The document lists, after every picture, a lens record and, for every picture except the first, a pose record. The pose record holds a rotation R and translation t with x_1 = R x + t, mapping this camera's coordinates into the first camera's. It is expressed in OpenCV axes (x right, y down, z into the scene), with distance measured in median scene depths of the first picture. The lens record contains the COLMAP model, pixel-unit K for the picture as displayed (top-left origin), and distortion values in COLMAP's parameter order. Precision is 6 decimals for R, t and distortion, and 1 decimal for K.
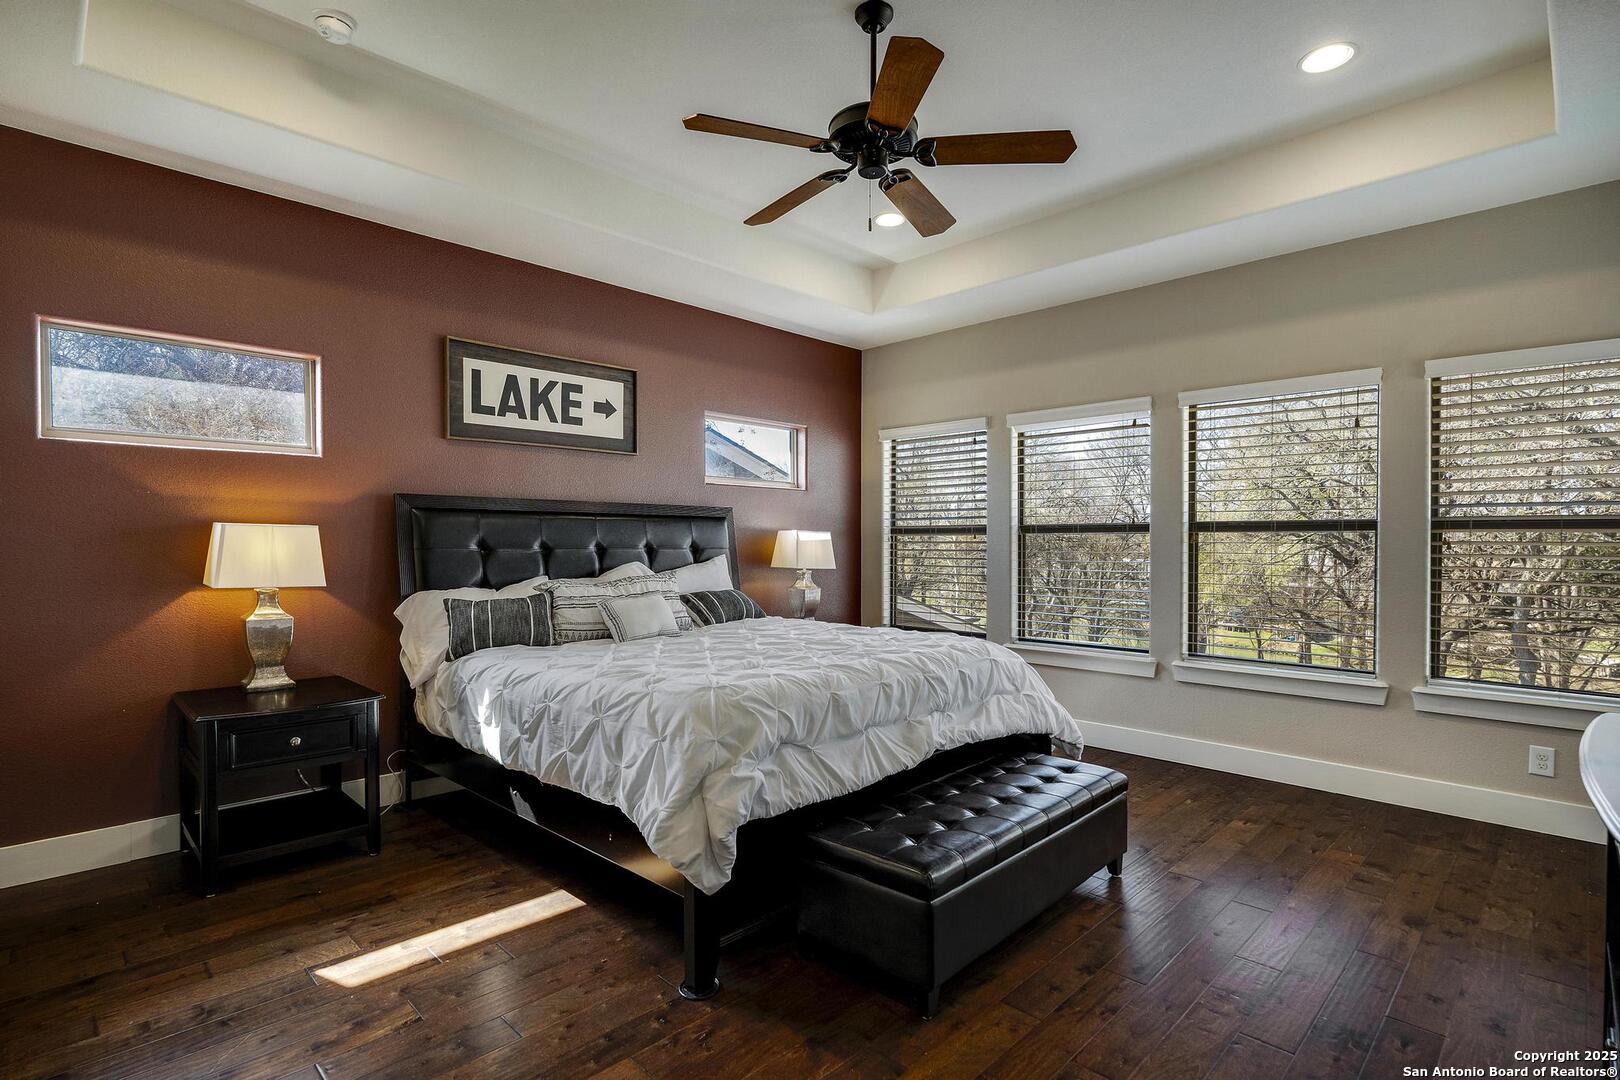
lens RADIAL K [[795.2, 0, 809.9], [0, 795.2, 543.1], [0, 0, 1]] dist [-0.004649, -0.000447]
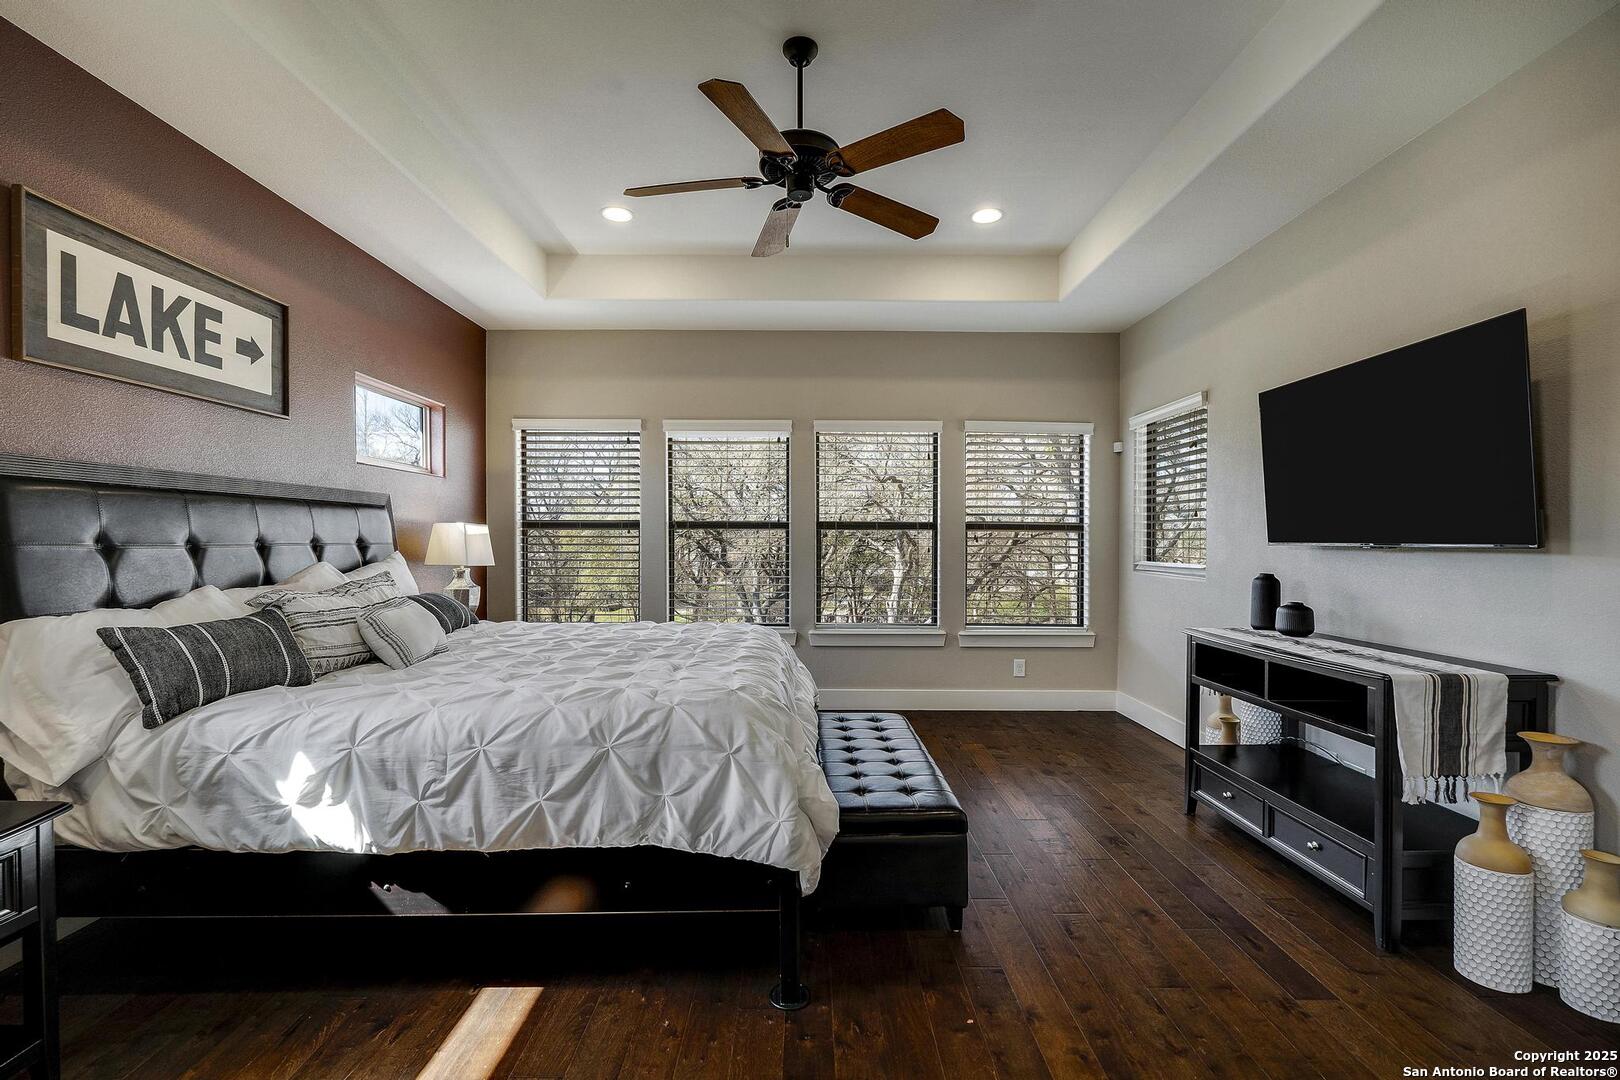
lens RADIAL K [[725.7, 0, 813.2], [0, 725.7, 543.4], [0, 0, 1]] dist [-0.008817, 0.000721]
pose [[0.703984, -0.003933, 0.710205, -0.382526], [-0.001897, 0.999971, 0.007417, 0.000112], [-0.710213, -0.006569, 0.703956, 0.185862]]
